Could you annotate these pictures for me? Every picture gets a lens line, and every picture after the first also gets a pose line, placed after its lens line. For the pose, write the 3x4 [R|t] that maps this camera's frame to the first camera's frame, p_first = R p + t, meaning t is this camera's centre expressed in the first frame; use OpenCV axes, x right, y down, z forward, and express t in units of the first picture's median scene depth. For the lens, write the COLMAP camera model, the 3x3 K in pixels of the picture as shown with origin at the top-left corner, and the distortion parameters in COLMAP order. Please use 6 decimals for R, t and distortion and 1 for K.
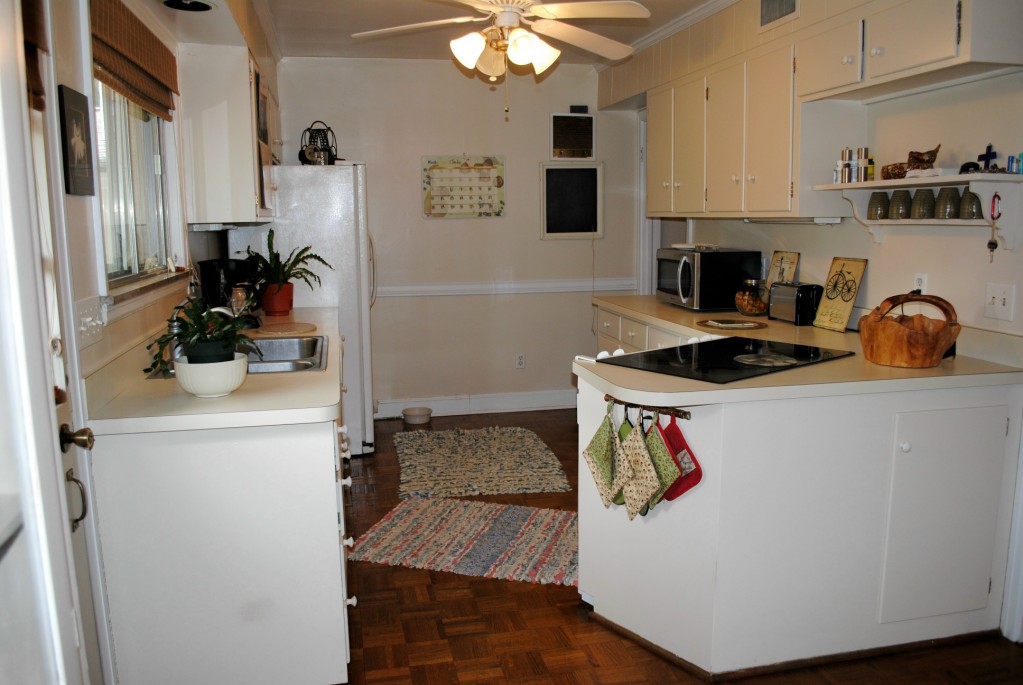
lens RADIAL K [[810.7, 0, 511.5], [0, 810.7, 342.5], [0, 0, 1]] dist [-0.065602, 0.000605]
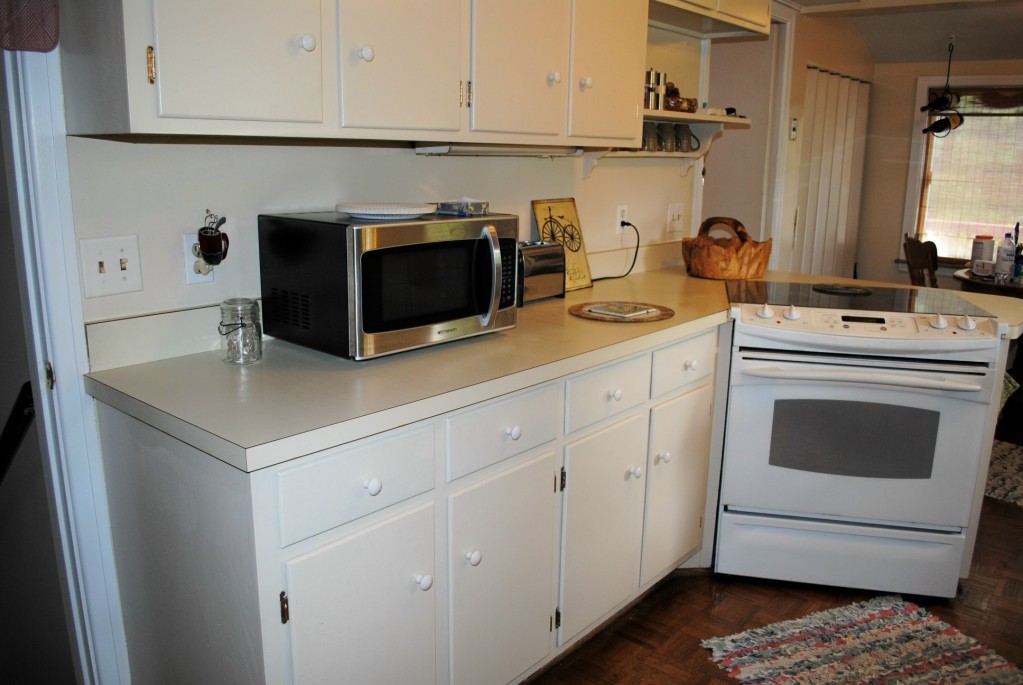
lens RADIAL K [[810.7, 0, 511.5], [0, 810.7, 342.5], [0, 0, 1]] dist [-0.065602, 0.000605]
pose [[-0.602818, -0.184057, 0.776359, -0.221200], [0.109885, 0.944606, 0.309266, -0.246028], [-0.790276, 0.271741, -0.549200, 1.662978]]
